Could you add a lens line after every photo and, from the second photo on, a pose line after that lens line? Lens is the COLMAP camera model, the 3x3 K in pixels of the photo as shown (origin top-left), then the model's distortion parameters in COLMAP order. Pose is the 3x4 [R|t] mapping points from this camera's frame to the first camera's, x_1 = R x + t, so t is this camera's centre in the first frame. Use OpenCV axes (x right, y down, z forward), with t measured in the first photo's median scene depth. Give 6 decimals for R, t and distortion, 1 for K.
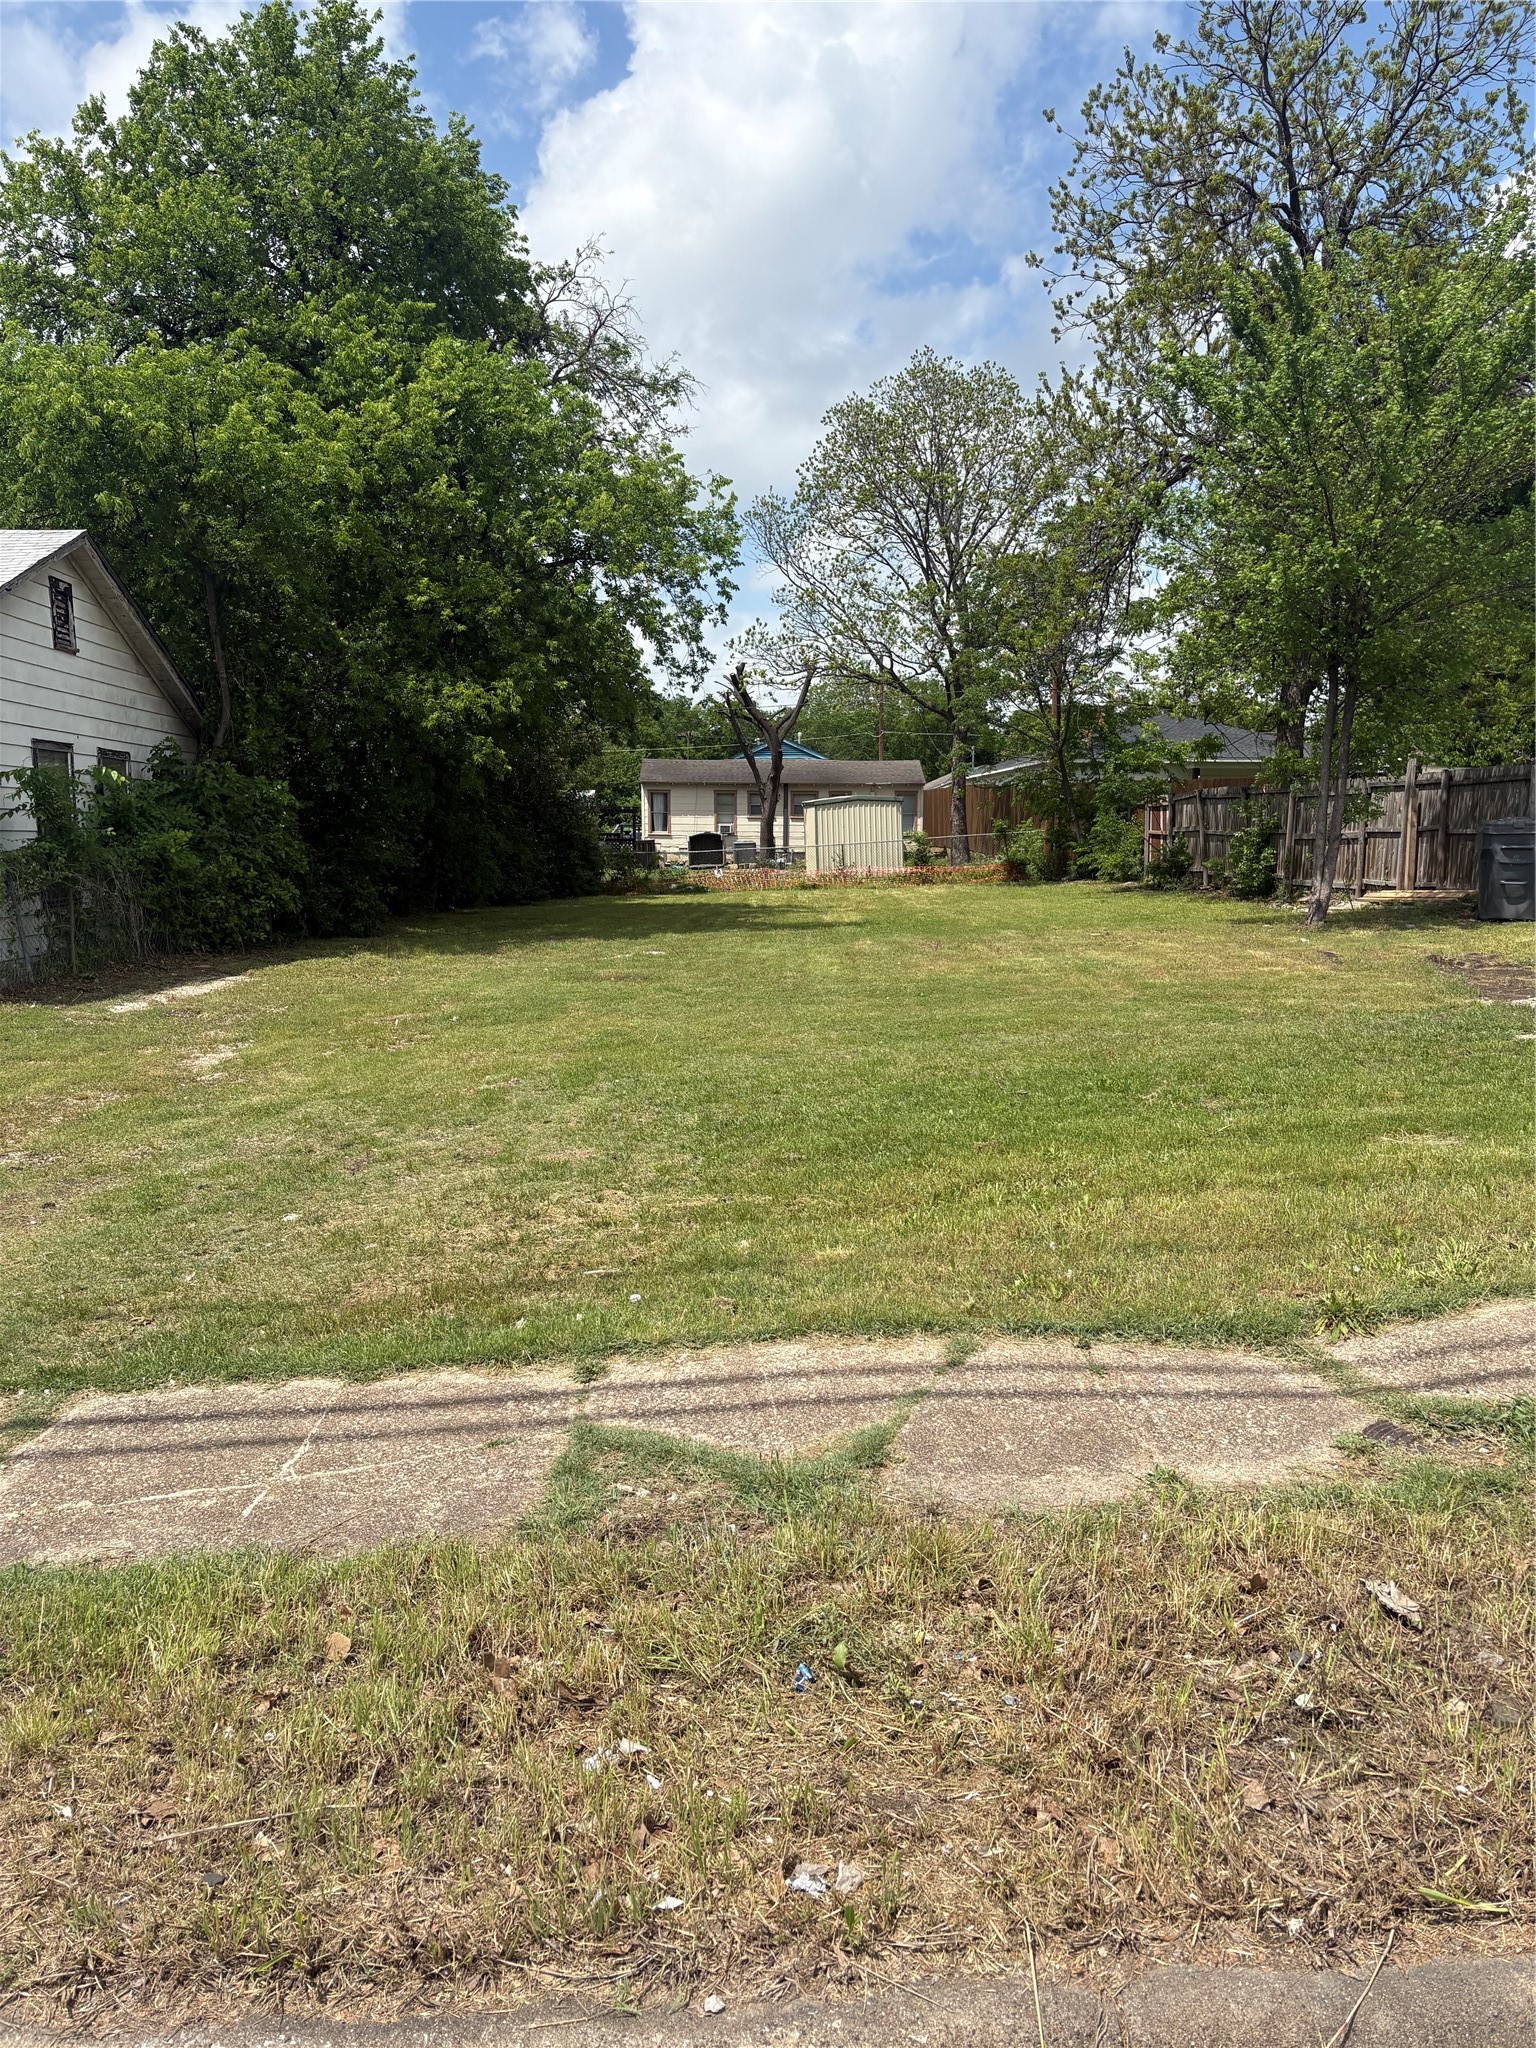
lens RADIAL K [[1567.3, 0, 768.0], [0, 1567.3, 1024.0], [0, 0, 1]] dist [0.002217, -0.003802]
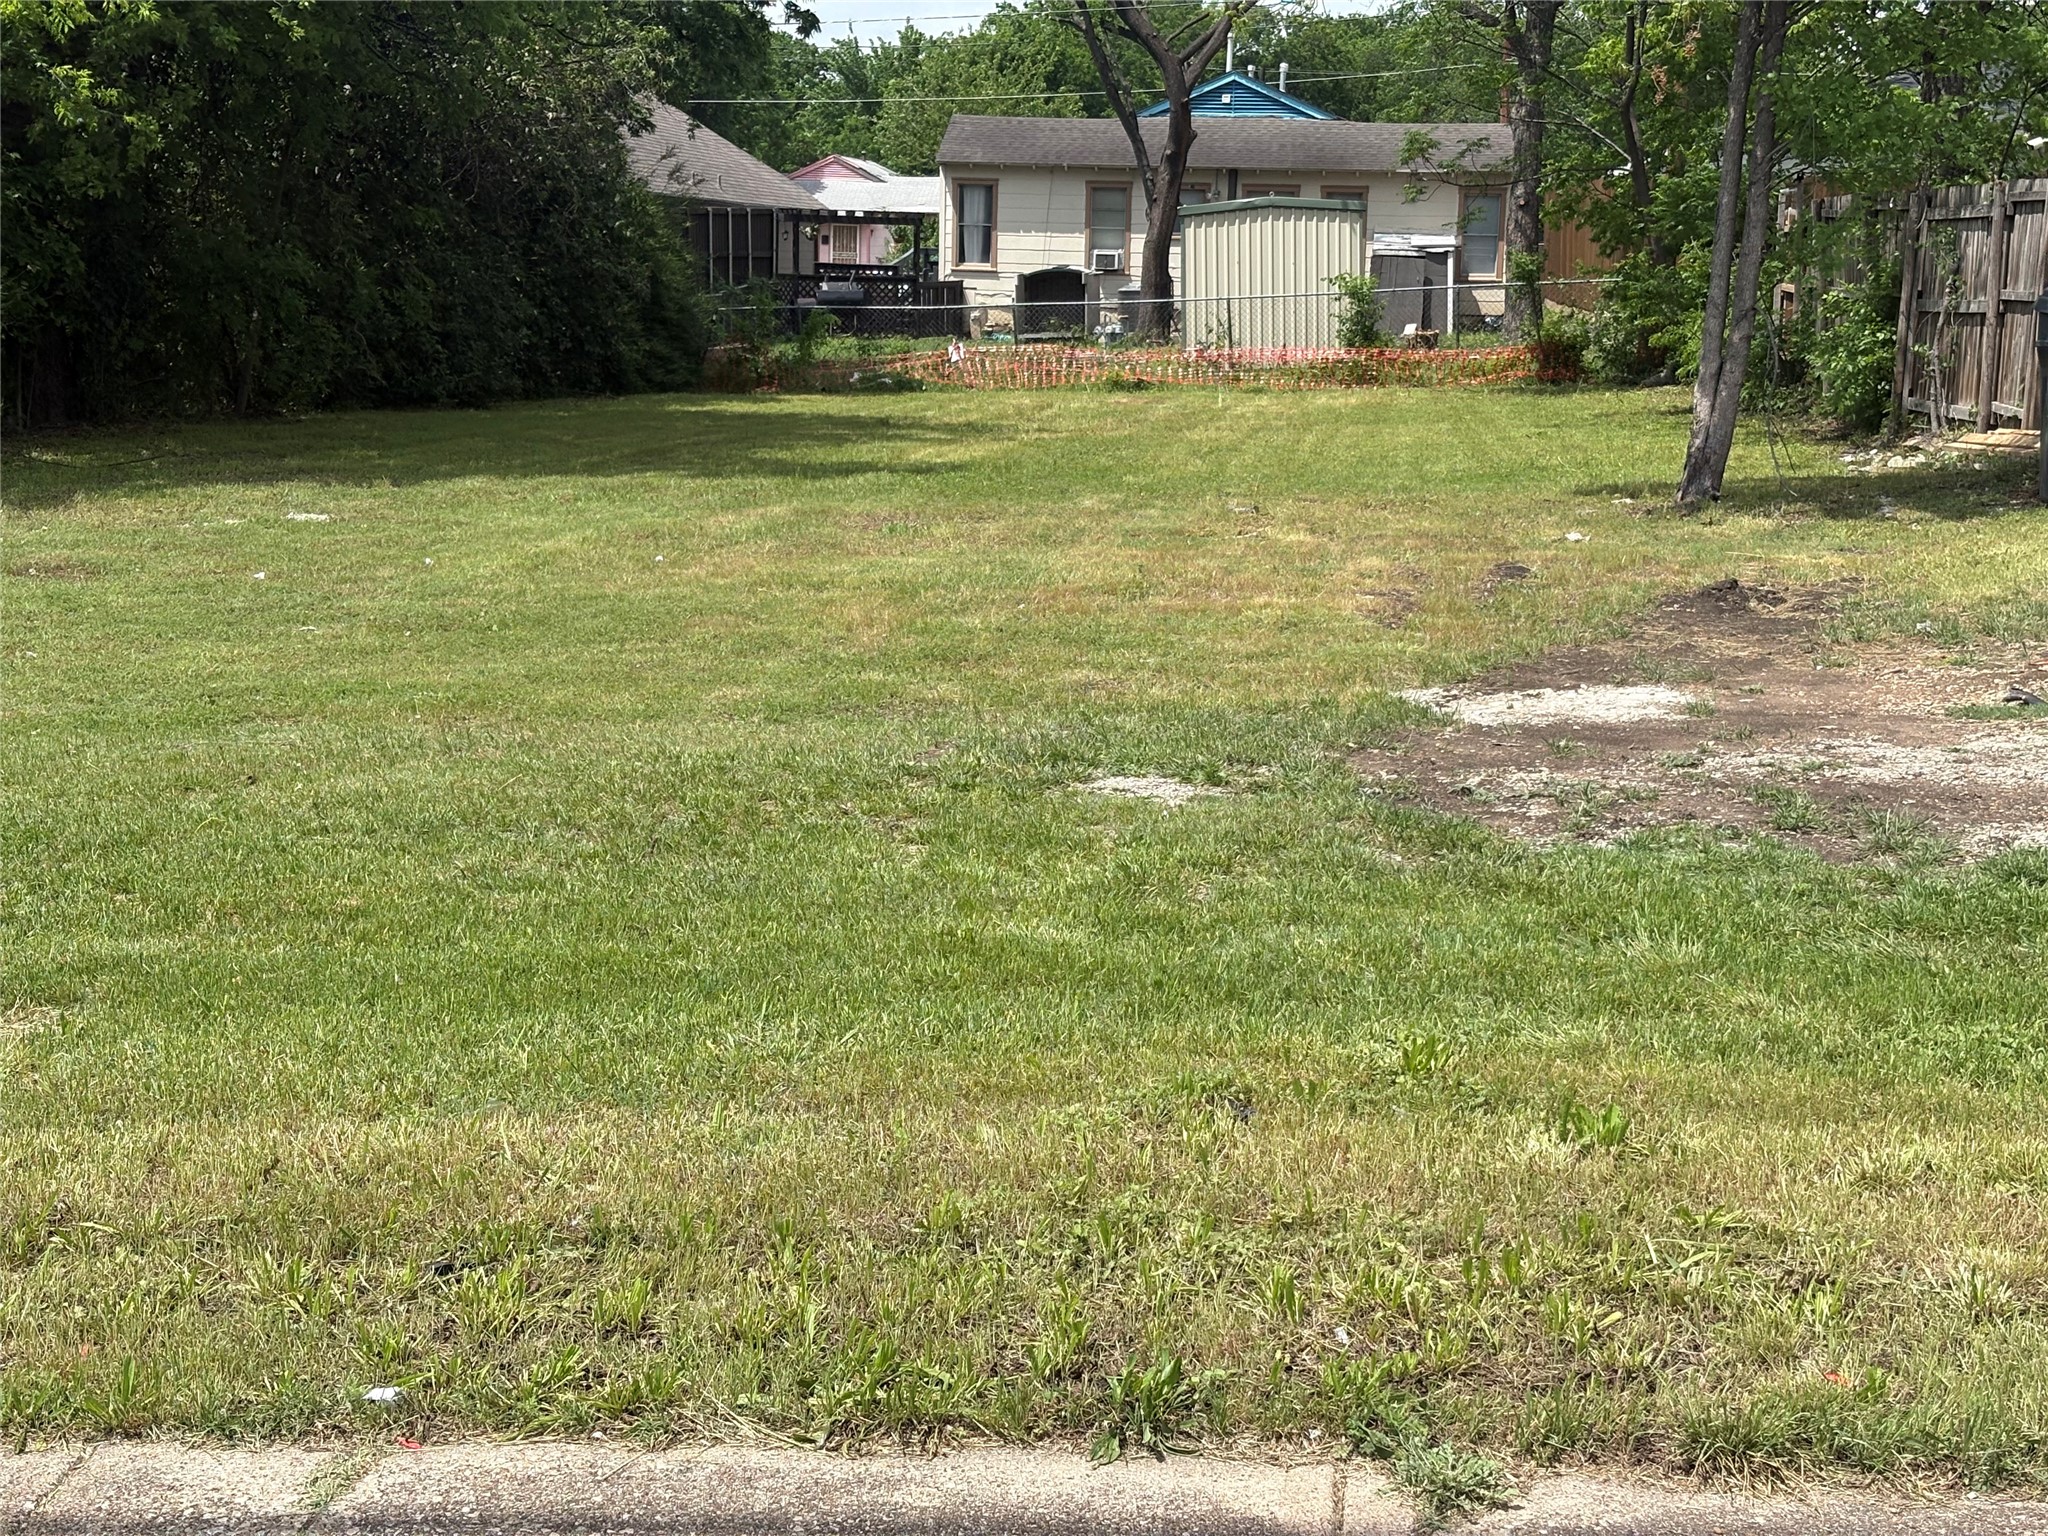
lens RADIAL K [[3164.7, 0, 1024.0], [0, 3164.7, 768.0], [0, 0, 1]] dist [0.034202, -0.007530]
pose [[0.987884, 0.042682, -0.149210, 0.232161], [-0.037032, 0.998495, 0.040445, -0.011190], [0.150712, -0.034429, 0.987978, 0.023288]]
